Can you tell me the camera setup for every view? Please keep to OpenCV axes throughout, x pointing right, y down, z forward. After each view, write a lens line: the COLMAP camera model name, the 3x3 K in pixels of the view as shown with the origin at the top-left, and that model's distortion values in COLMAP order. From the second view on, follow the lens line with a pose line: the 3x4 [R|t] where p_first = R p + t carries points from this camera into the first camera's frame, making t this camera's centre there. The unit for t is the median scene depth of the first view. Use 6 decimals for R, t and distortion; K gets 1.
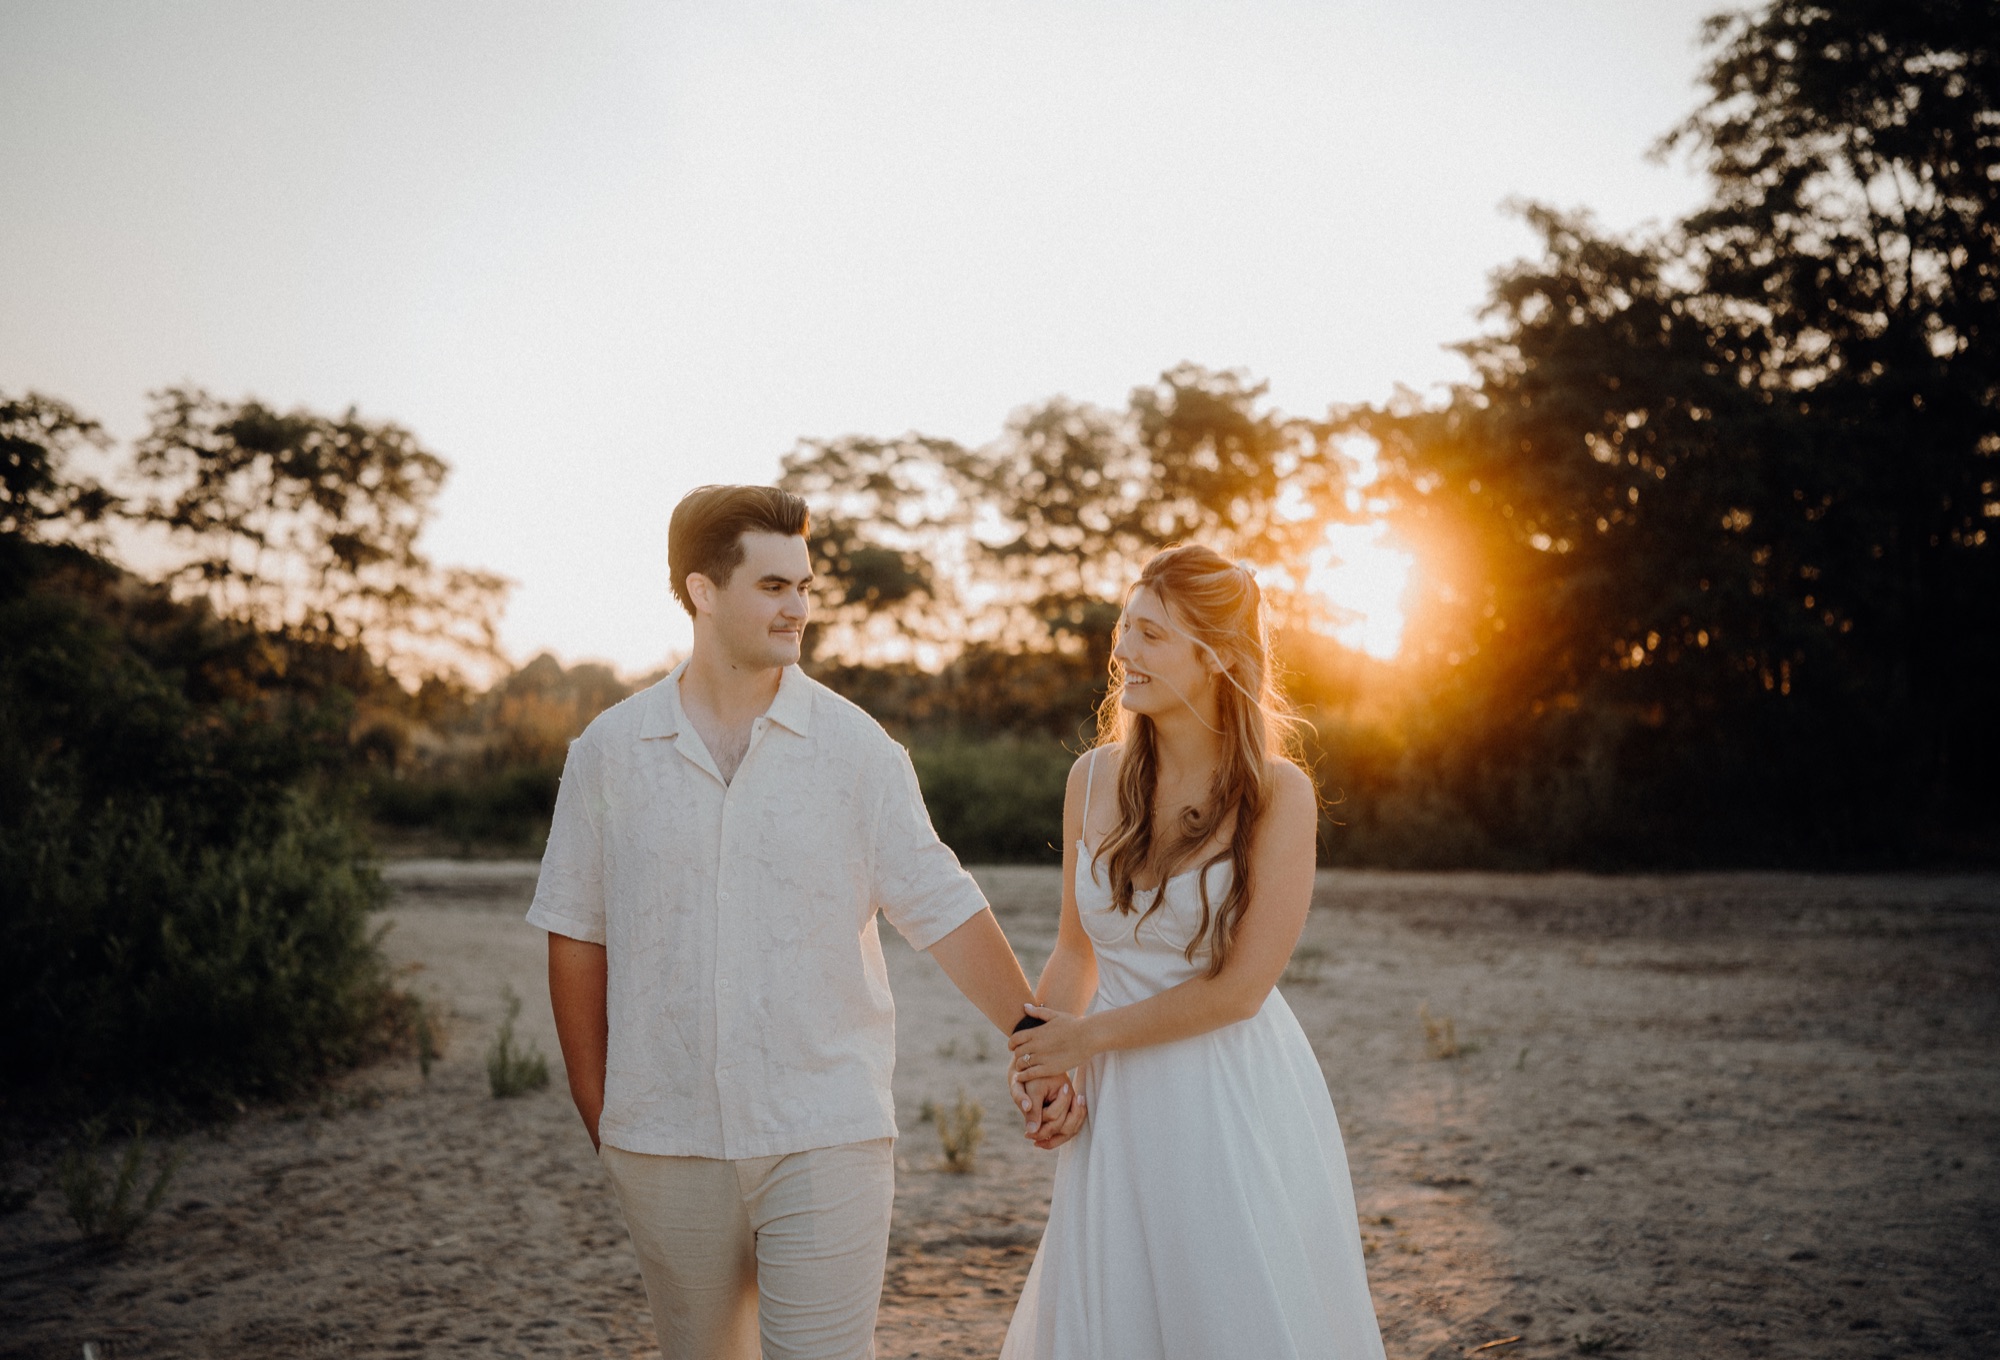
lens RADIAL K [[2037.6, 0, 974.2], [0, 2037.6, 677.9], [0, 0, 1]] dist [-0.089424, 0.239681]
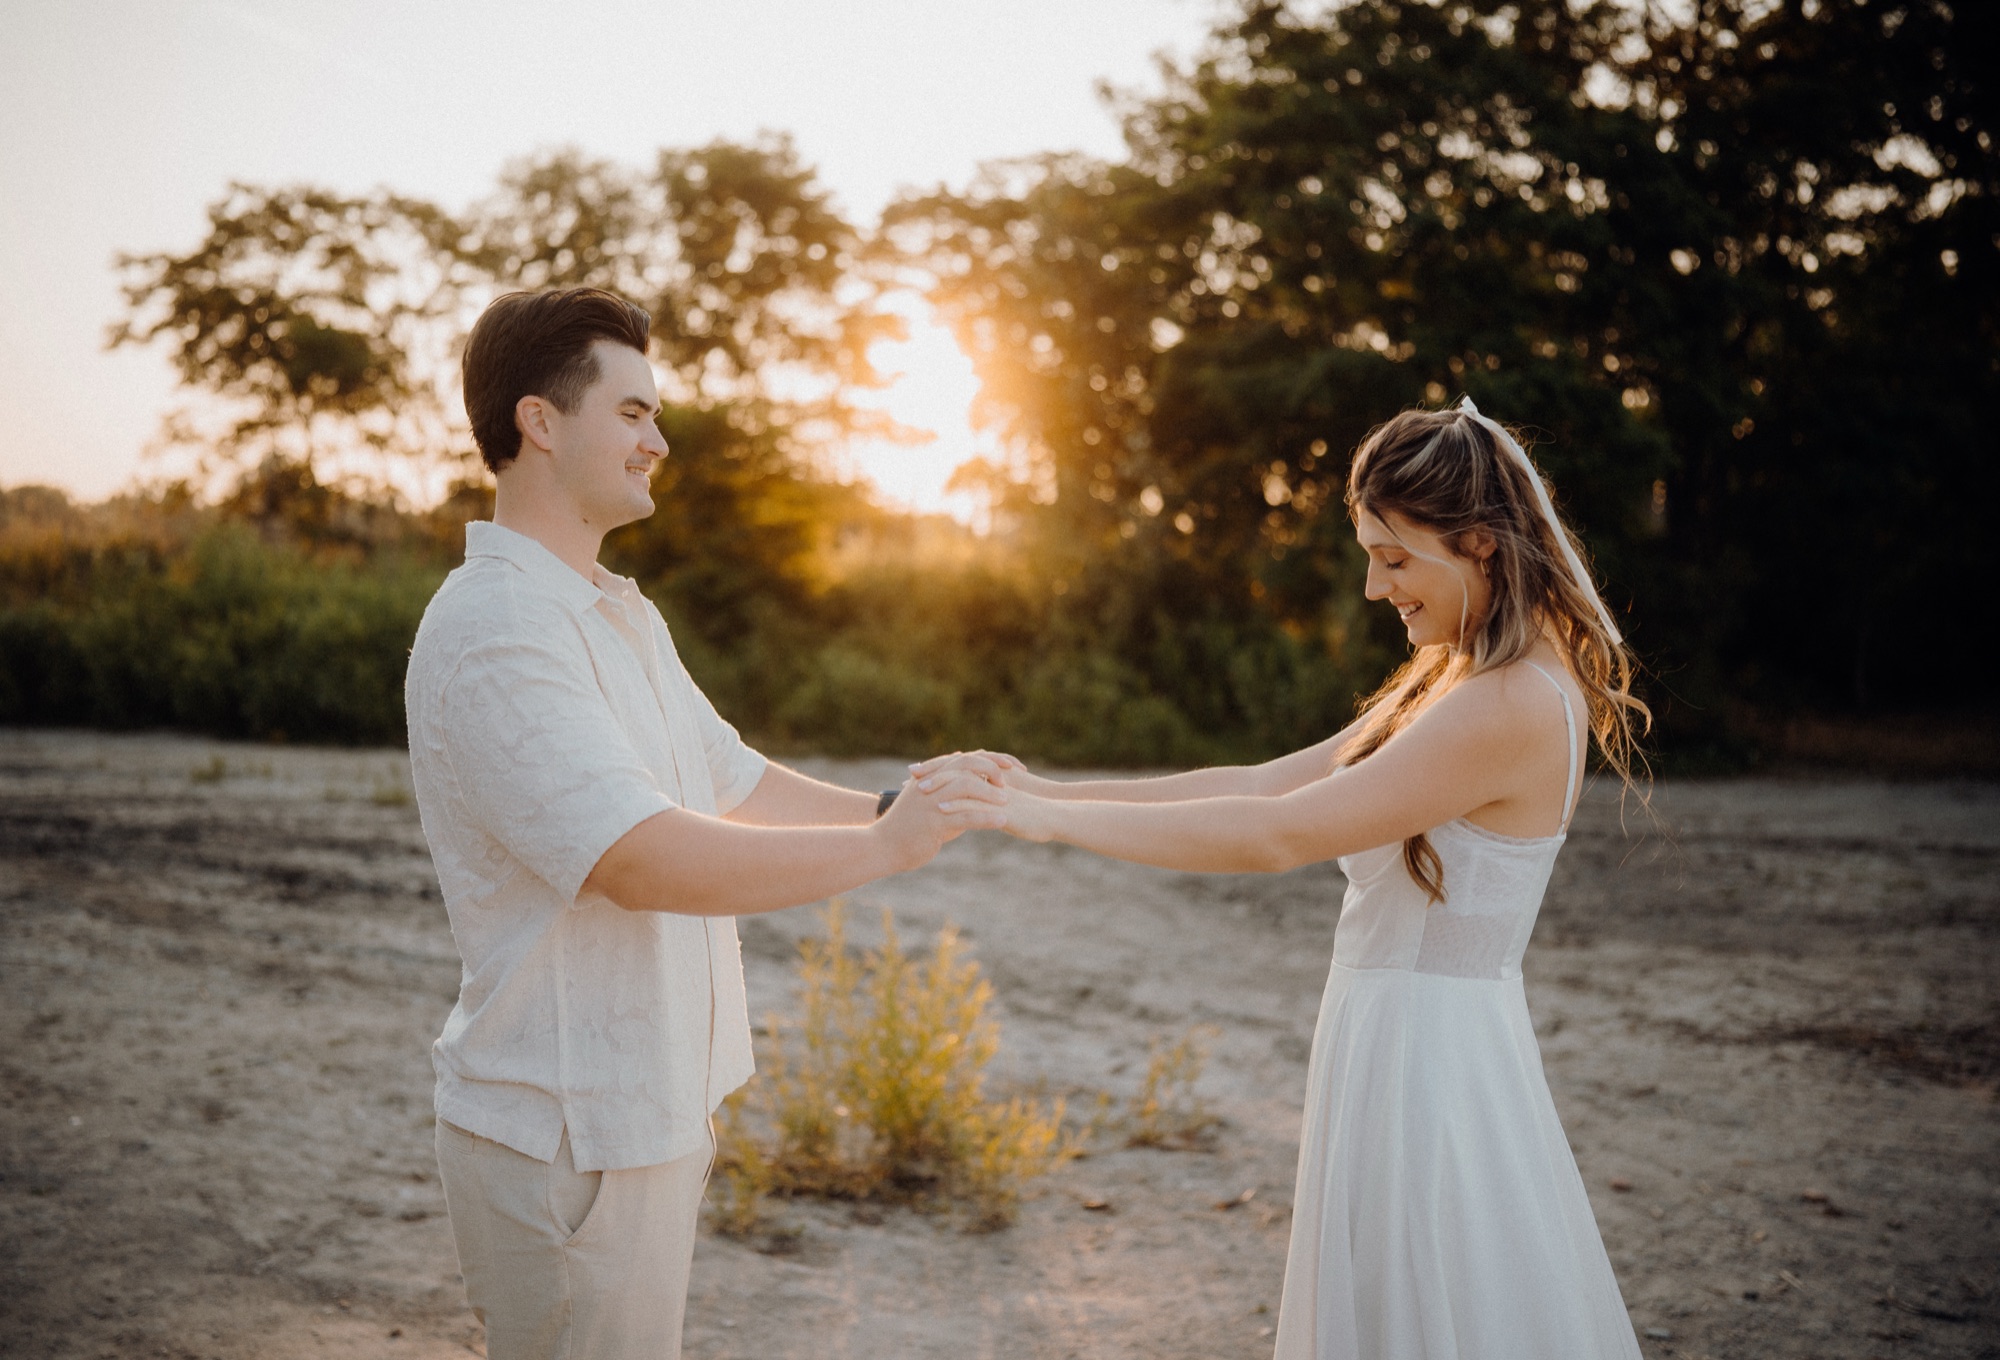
lens RADIAL K [[1996.4, 0, 1000.0], [0, 1996.4, 680.0], [0, 0, 1]] dist [-0.090485, 0.243287]
pose [[0.966147, 0.013754, 0.257626, 0.006779], [-0.033608, 0.996779, 0.072819, 0.008268], [-0.255795, -0.079012, 0.963497, 0.175900]]
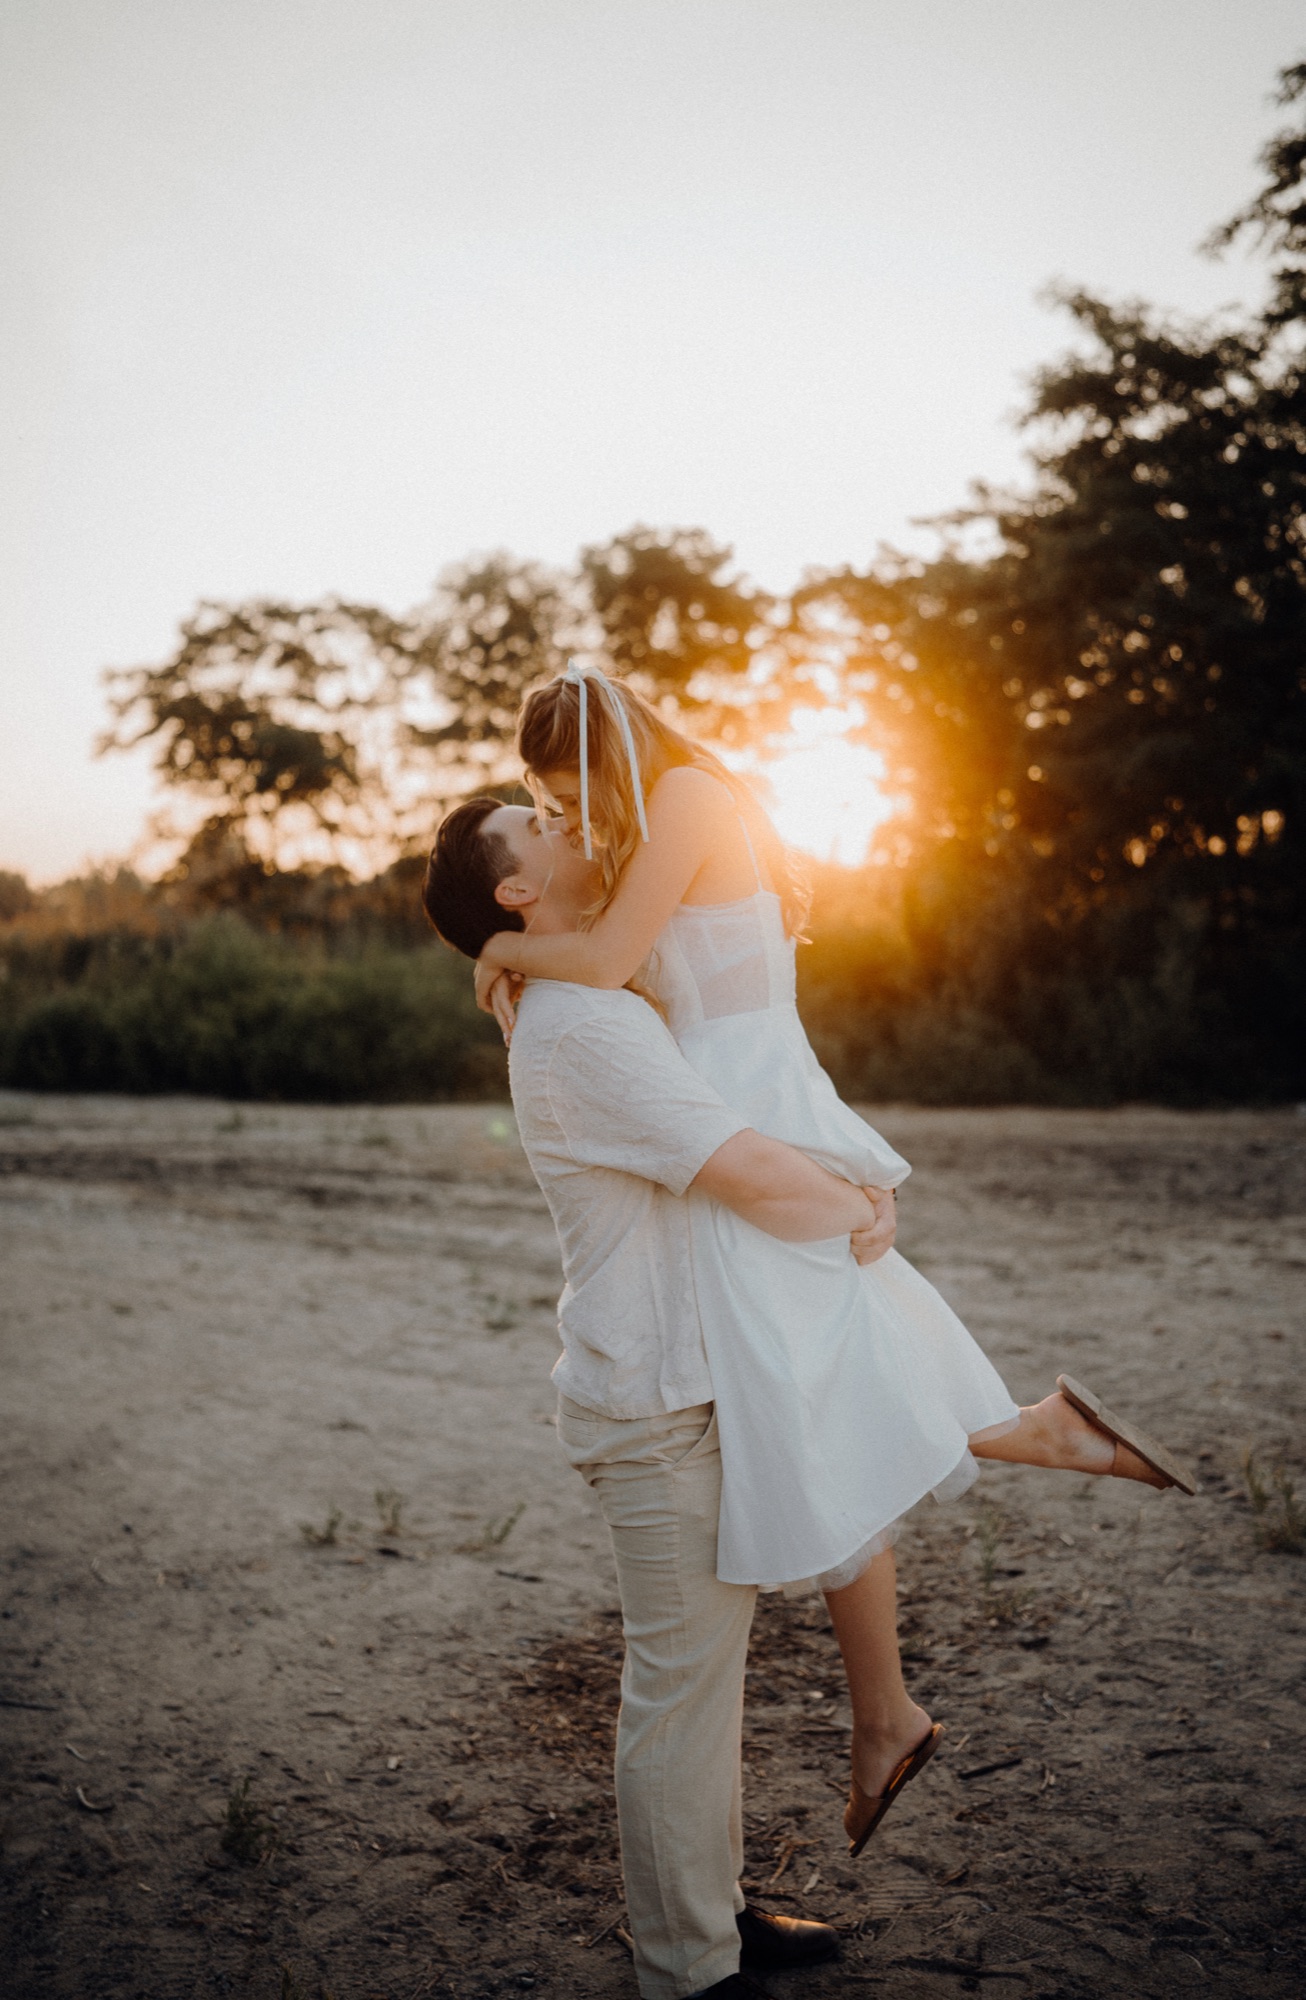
lens RADIAL K [[2081.5, 0, 654.8], [0, 2081.5, 914.4], [0, 0, 1]] dist [-0.067840, 0.021810]
pose [[0.993103, -0.005738, 0.117101, 0.002350], [0.003998, 0.999878, 0.015095, 0.003191], [-0.117173, -0.014522, 0.993005, 0.099991]]
